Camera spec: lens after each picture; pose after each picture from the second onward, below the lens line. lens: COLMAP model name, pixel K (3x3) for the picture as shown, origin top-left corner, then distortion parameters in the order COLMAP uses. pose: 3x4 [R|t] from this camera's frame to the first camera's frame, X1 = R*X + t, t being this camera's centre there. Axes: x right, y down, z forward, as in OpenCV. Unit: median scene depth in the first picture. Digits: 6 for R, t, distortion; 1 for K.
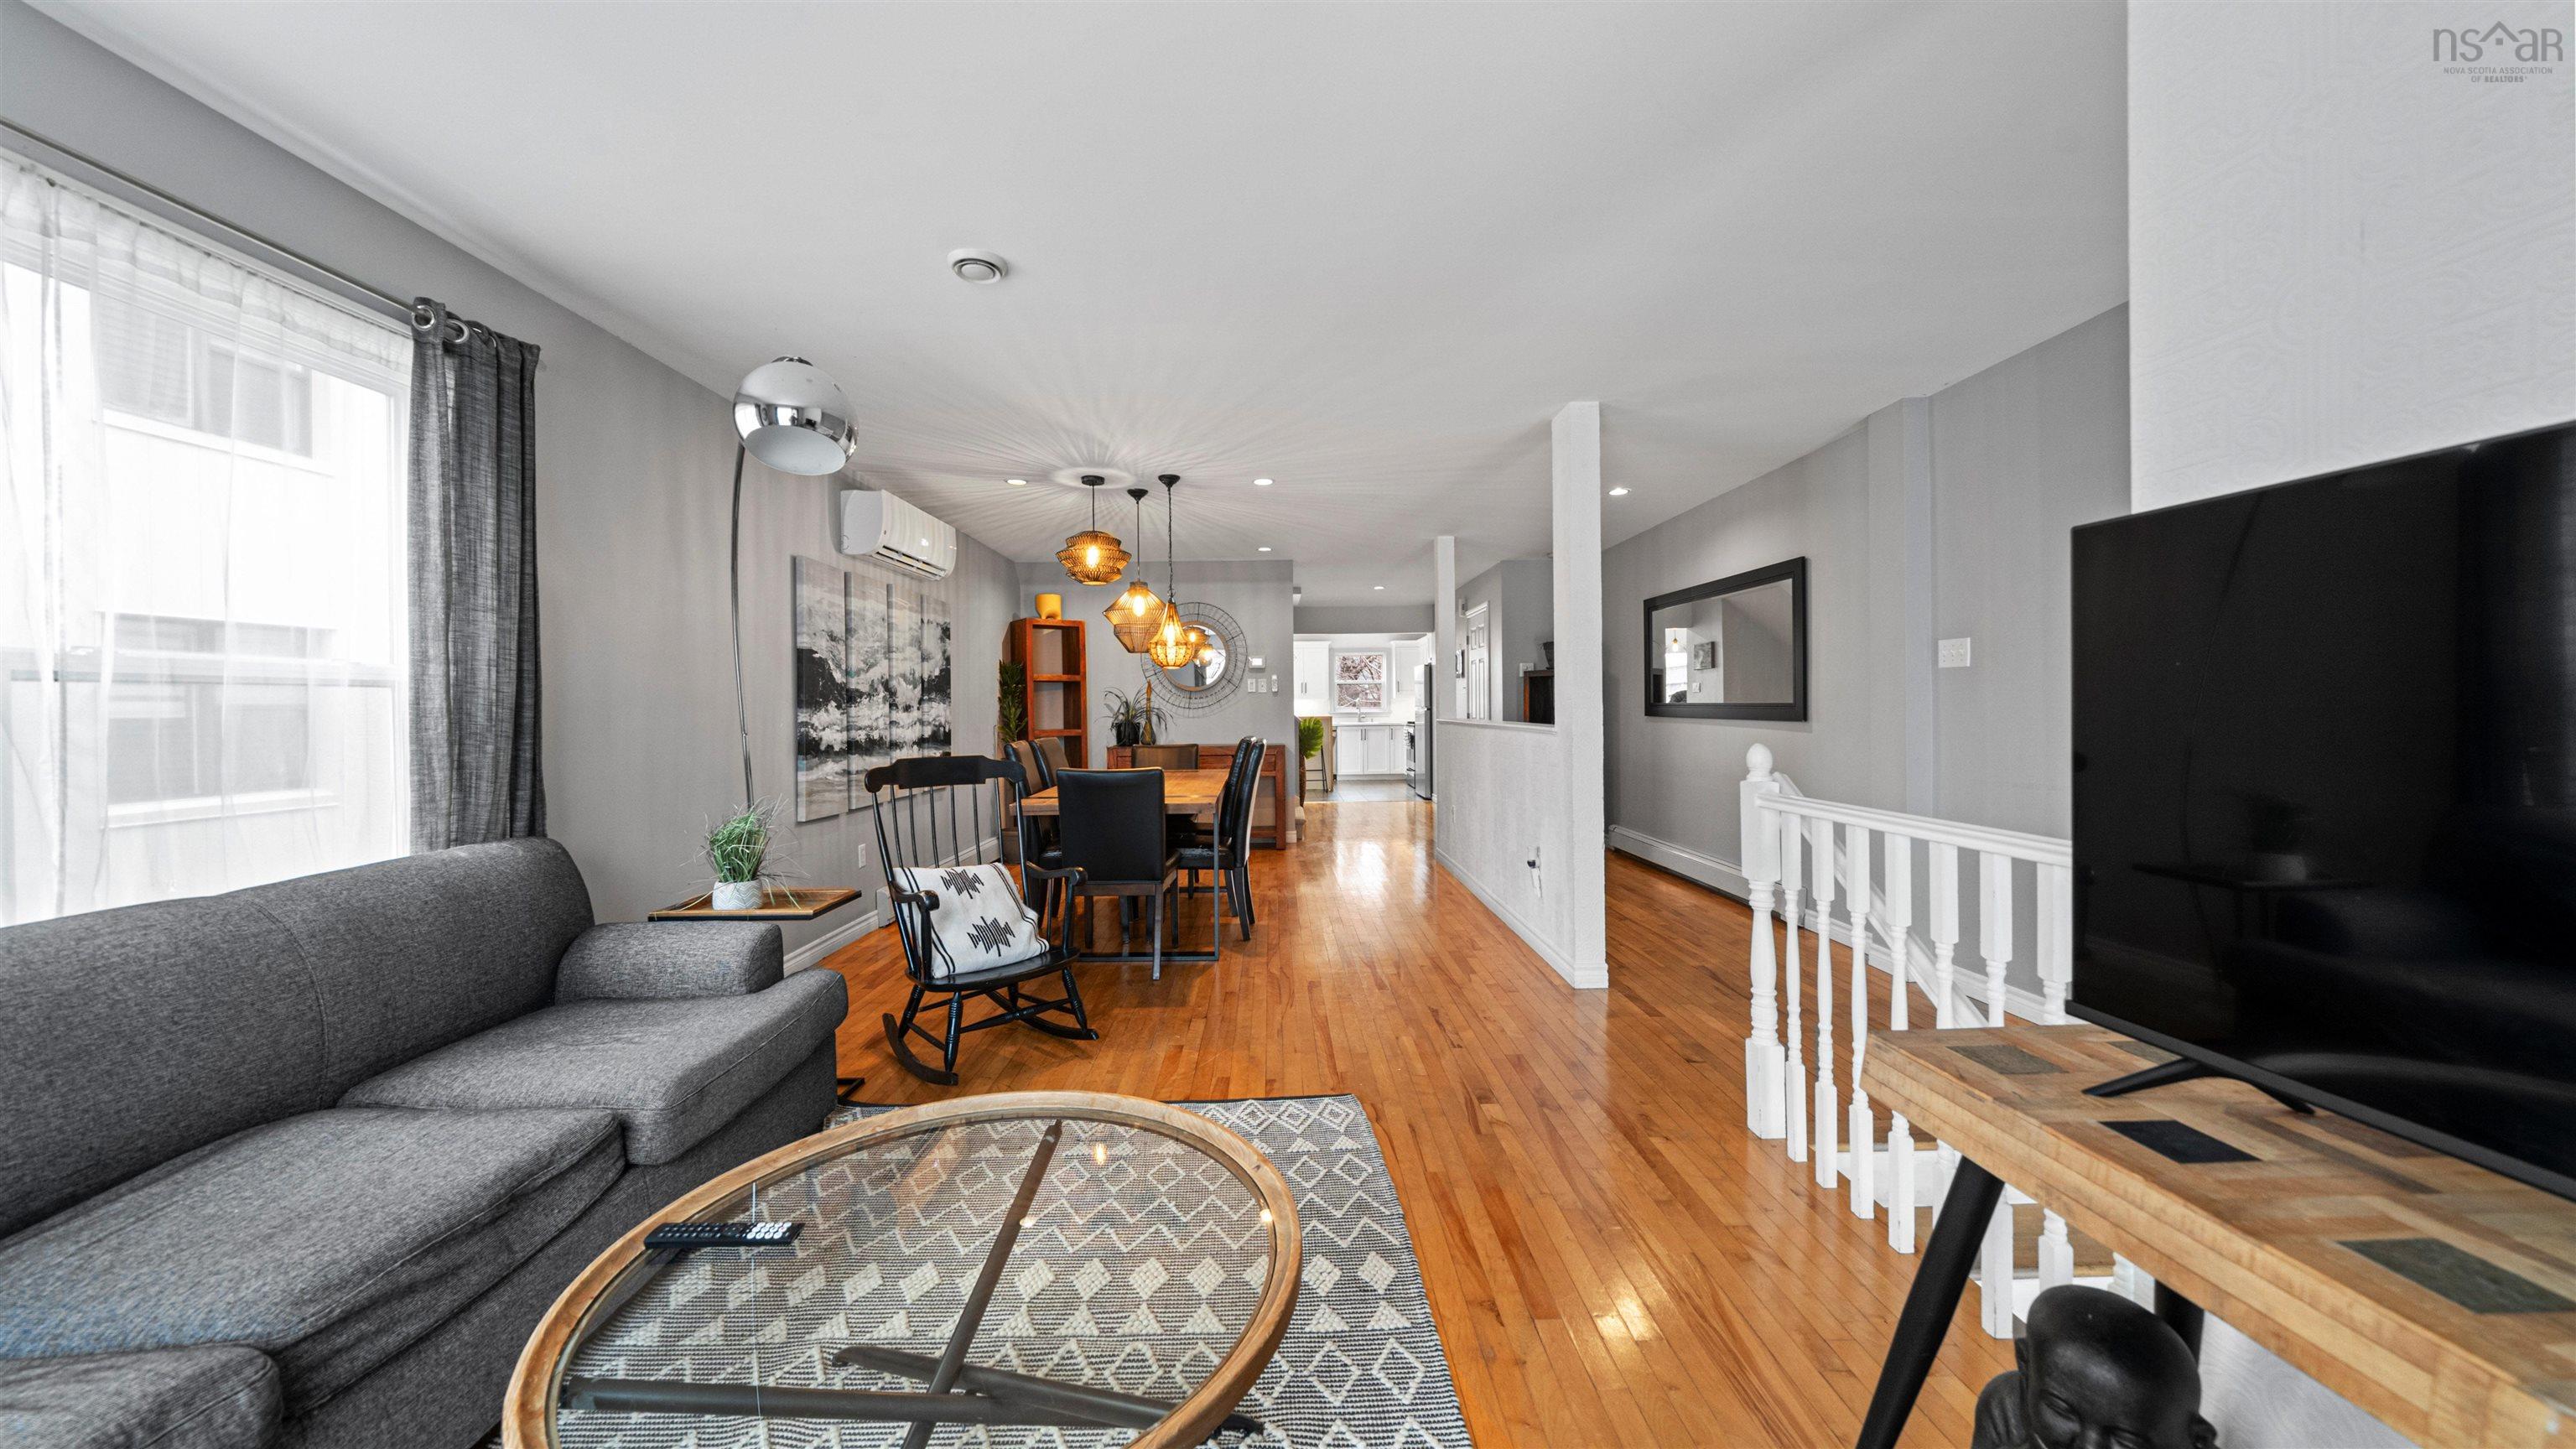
lens RADIAL K [[883.9, 0, 1286.7], [0, 883.9, 708.4], [0, 0, 1]] dist [-0.005687, -0.000101]
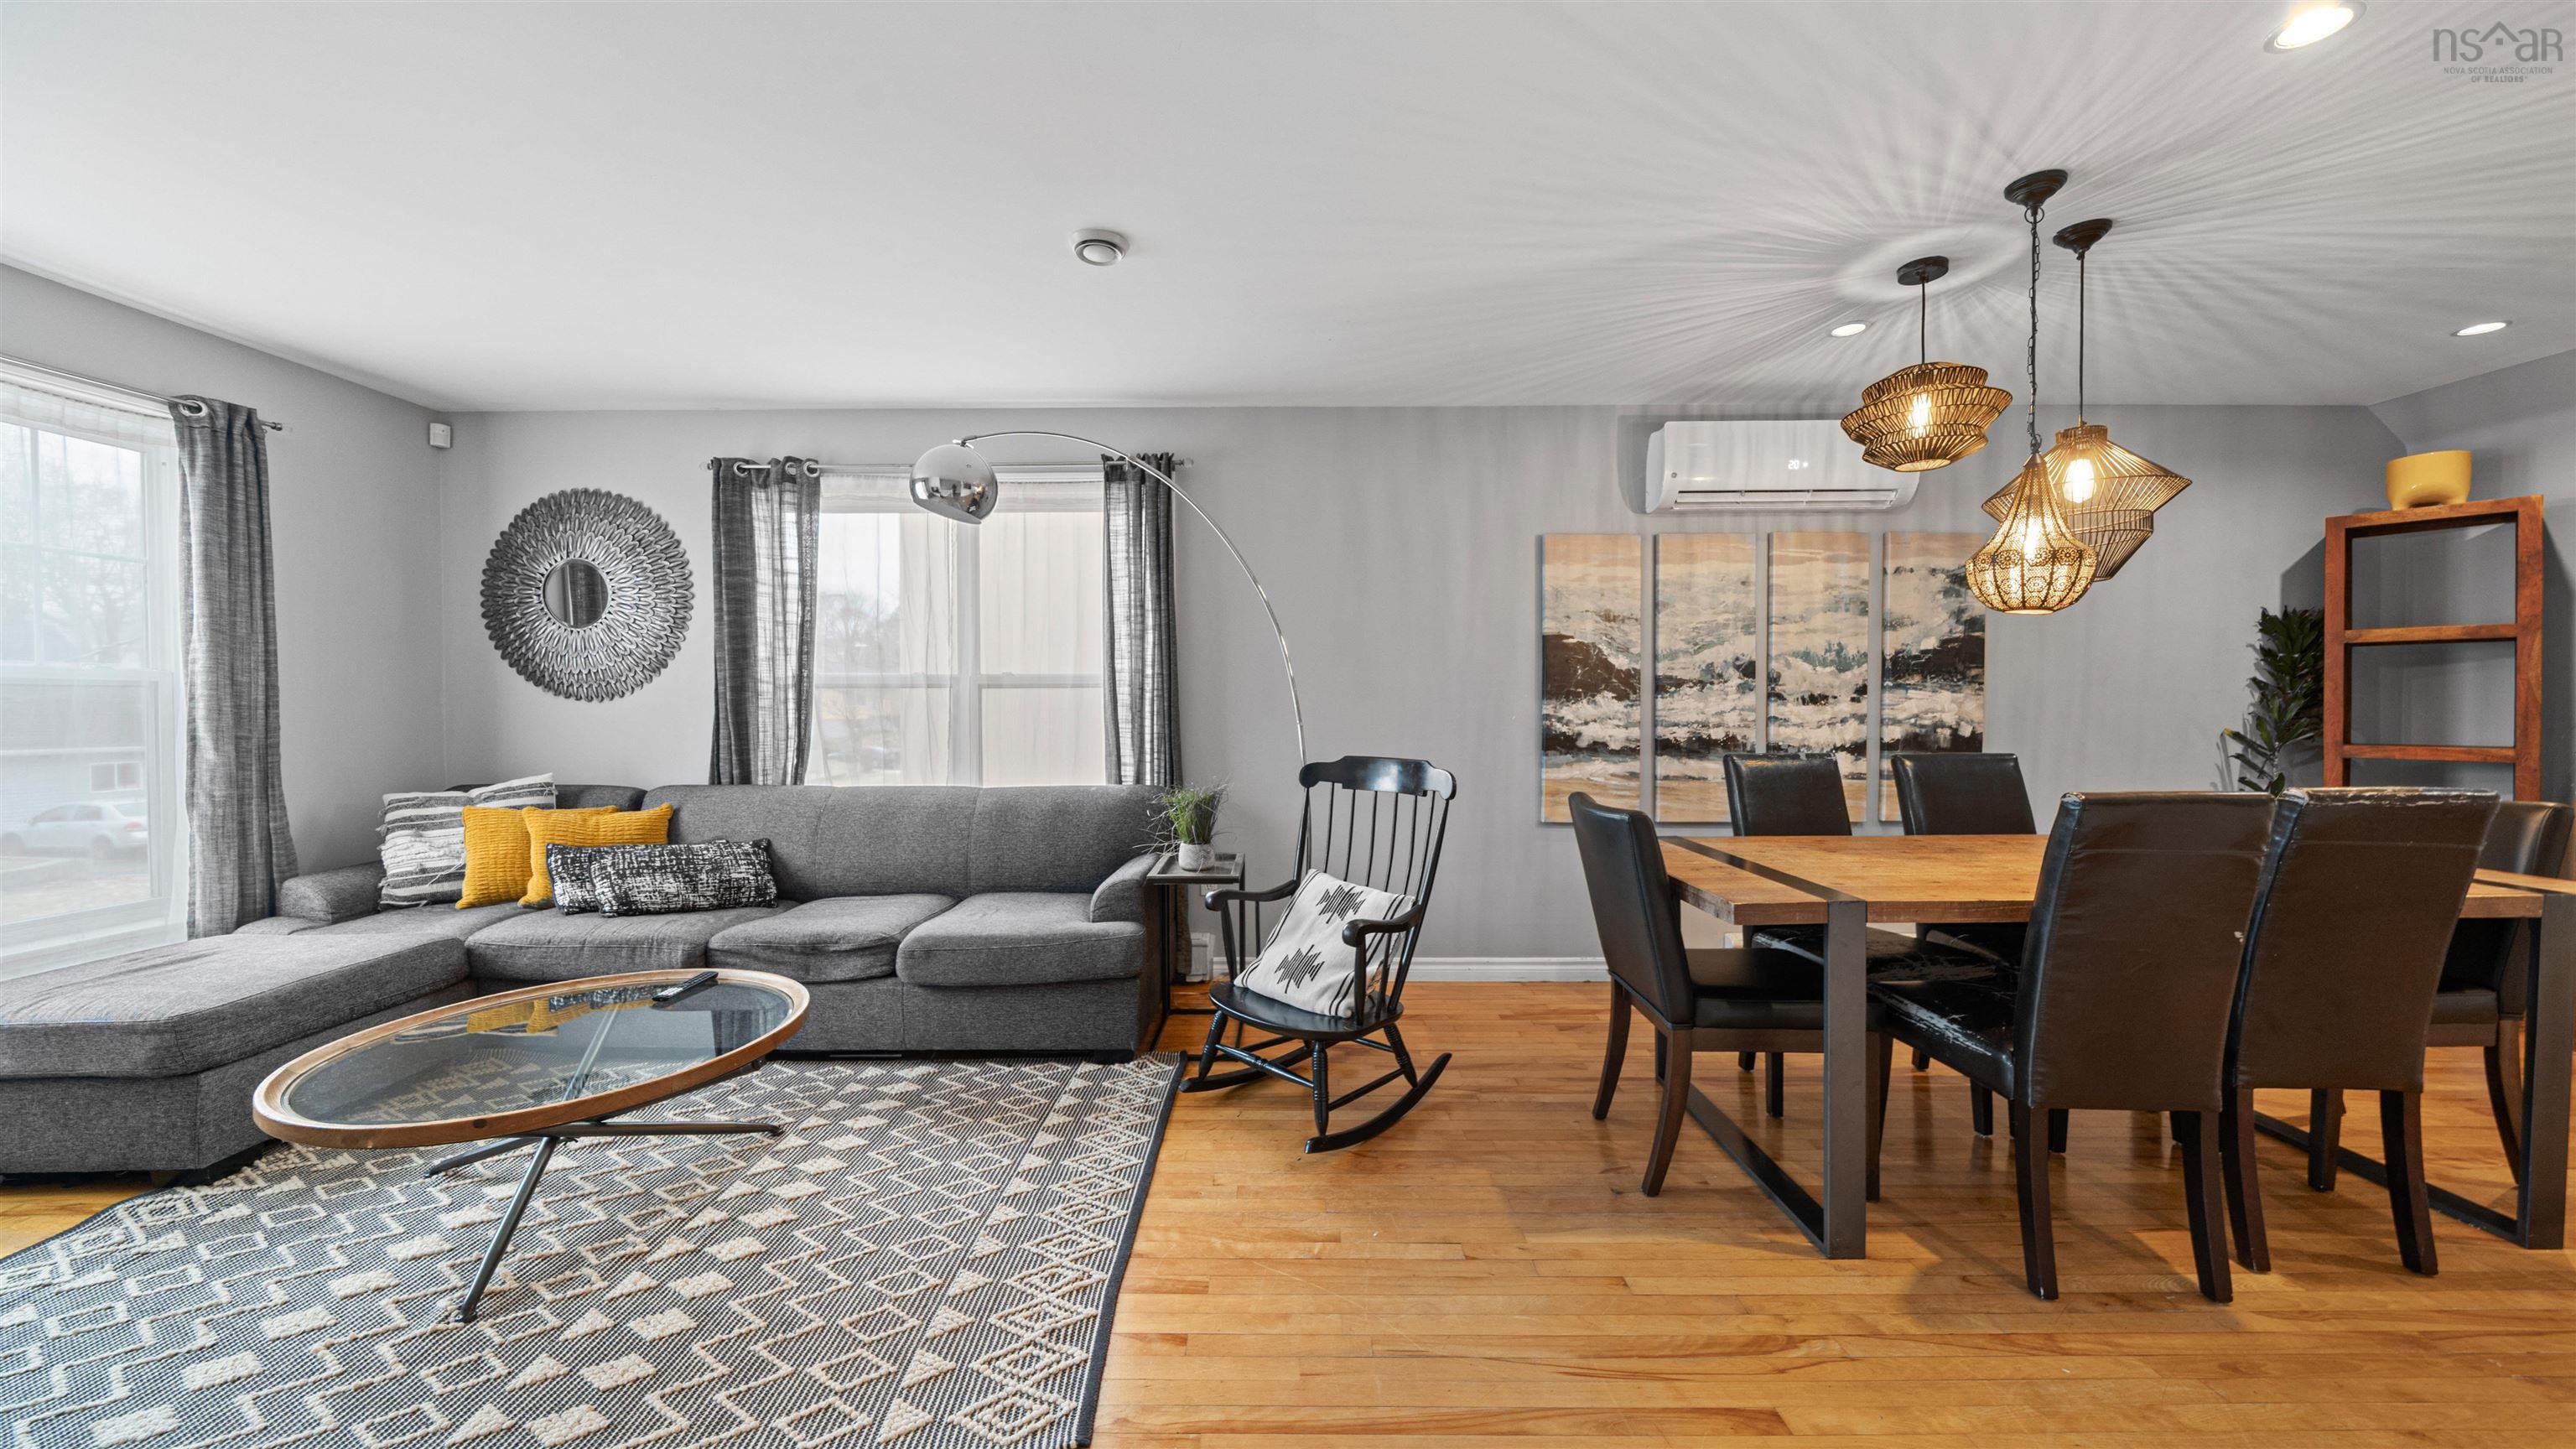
lens RADIAL K [[896.4, 0, 1283.9], [0, 896.4, 711.3], [0, 0, 1]] dist [-0.005206, -0.000304]
pose [[-0.025983, 0.019537, -0.999471, 0.234298], [0.000452, 0.999809, 0.019532, -0.003842], [0.999662, 0.000056, -0.025987, 0.448621]]
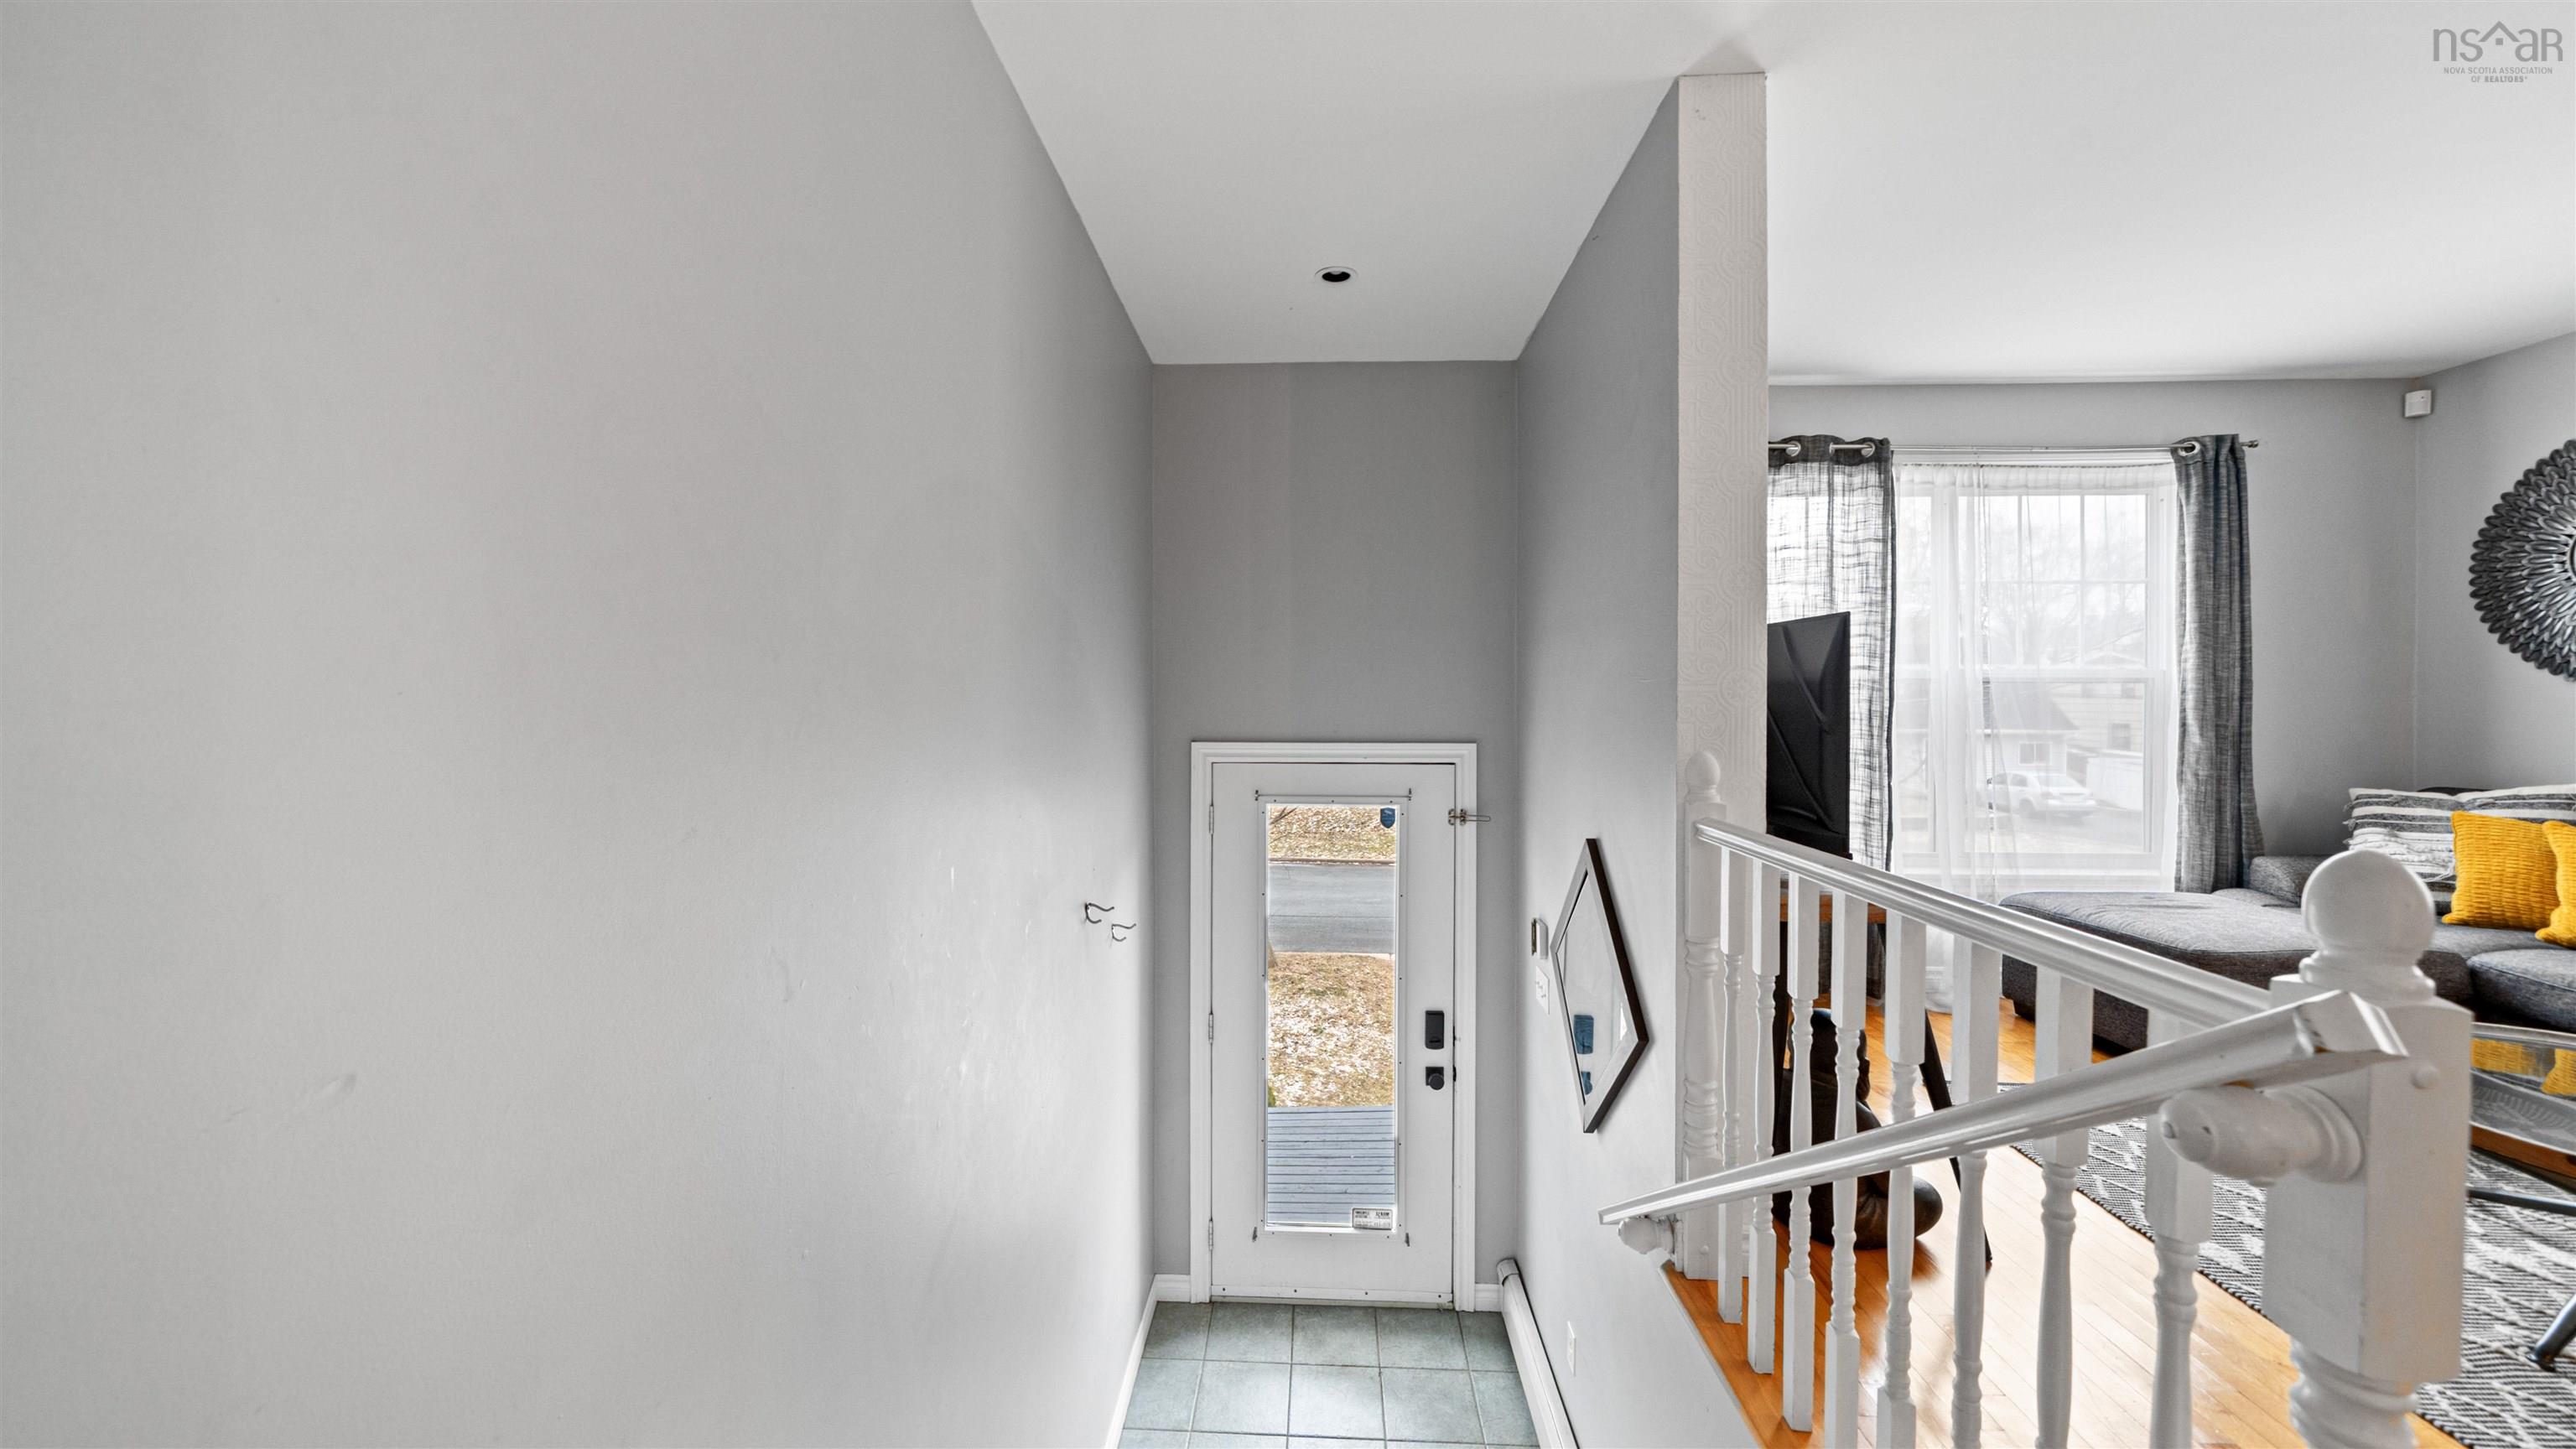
lens RADIAL K [[902.1, 0, 1287.5], [0, 902.1, 707.2], [0, 0, 1]] dist [-0.001364, -0.000016]
pose [[-0.998055, 0.008958, 0.061686, 0.303379], [0.009765, 0.999871, 0.012781, -0.004632], [-0.061564, 0.013358, -0.998014, 0.462776]]
